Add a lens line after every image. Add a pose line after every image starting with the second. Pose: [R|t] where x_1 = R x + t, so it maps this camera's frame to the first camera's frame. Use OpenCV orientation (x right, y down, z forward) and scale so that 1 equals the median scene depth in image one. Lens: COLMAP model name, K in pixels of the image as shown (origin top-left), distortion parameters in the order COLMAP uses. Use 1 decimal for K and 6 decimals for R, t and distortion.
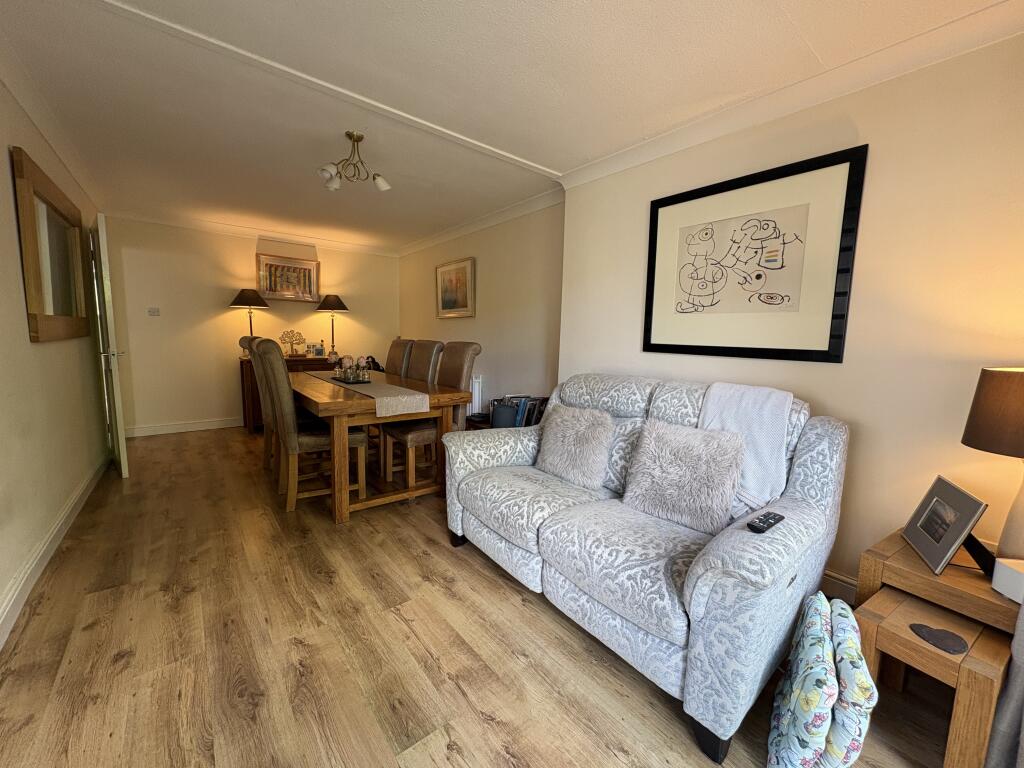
lens RADIAL K [[406.2, 0, 512.0], [0, 406.2, 384.0], [0, 0, 1]] dist [-0.000390, 0.000050]
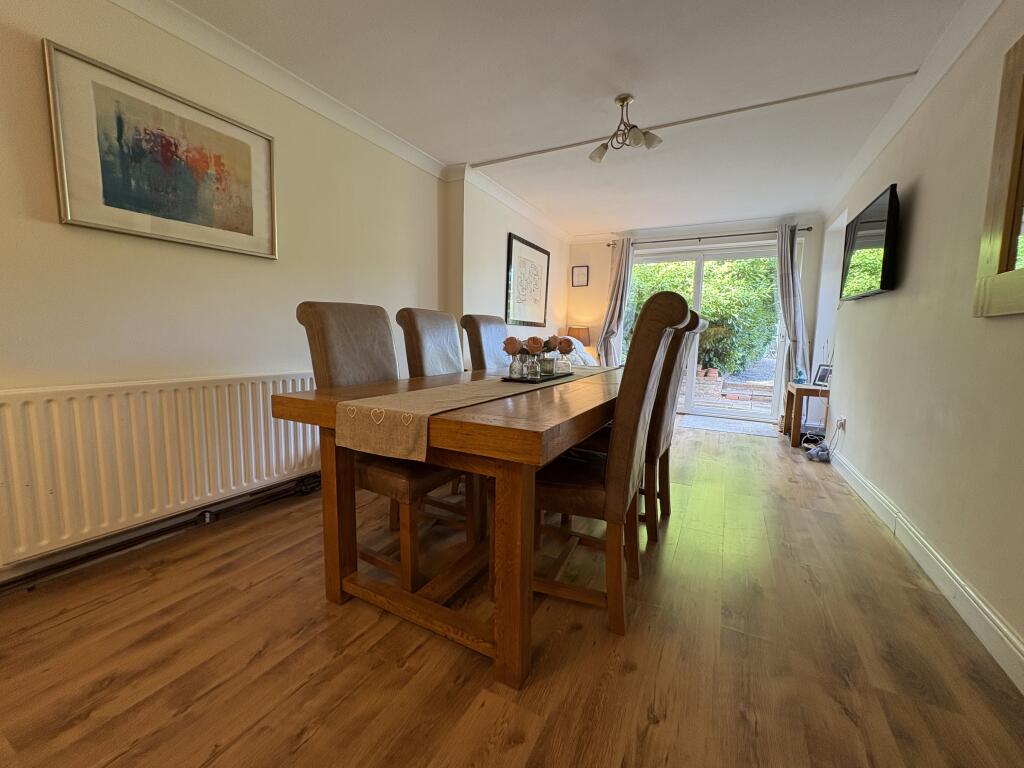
lens RADIAL K [[406.2, 0, 512.0], [0, 406.2, 384.0], [0, 0, 1]] dist [-0.000390, 0.000050]
pose [[-0.390532, -0.142005, 0.909571, -1.608423], [0.078568, 0.979285, 0.186623, -0.197353], [-0.917230, 0.144345, -0.371286, 2.180584]]
